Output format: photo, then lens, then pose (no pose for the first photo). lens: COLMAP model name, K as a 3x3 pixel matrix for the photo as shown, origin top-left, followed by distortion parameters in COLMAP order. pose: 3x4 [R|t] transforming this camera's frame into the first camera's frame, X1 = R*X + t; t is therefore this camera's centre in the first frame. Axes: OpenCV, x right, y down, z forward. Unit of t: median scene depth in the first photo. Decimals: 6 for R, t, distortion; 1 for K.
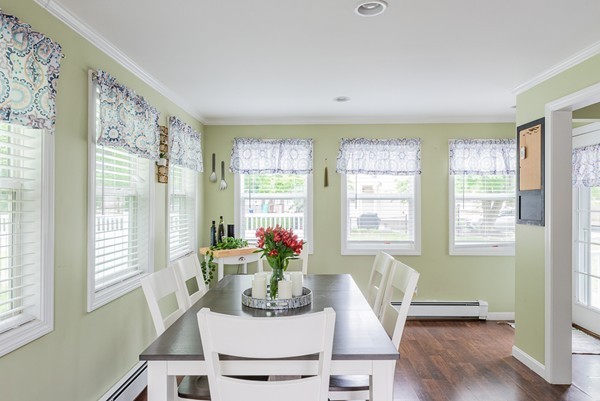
lens RADIAL K [[402.0, 0, 300.0], [0, 402.0, 200.5], [0, 0, 1]] dist [0.001866, -0.002217]
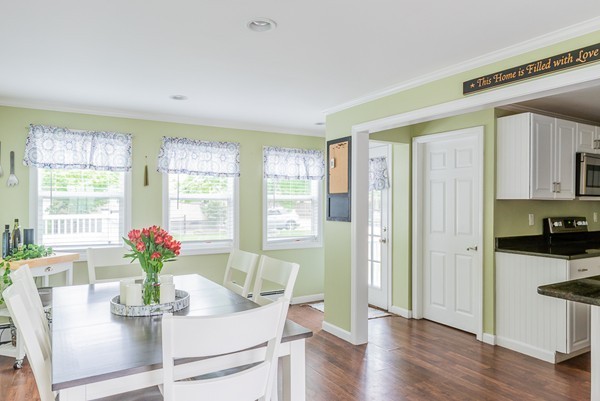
lens RADIAL K [[402.0, 0, 300.0], [0, 402.0, 200.5], [0, 0, 1]] dist [0.001866, -0.002217]
pose [[0.848866, 0.006354, 0.528570, -0.129238], [-0.006196, 0.999979, -0.002071, -0.000134], [-0.528572, -0.001516, 0.848887, 0.005094]]
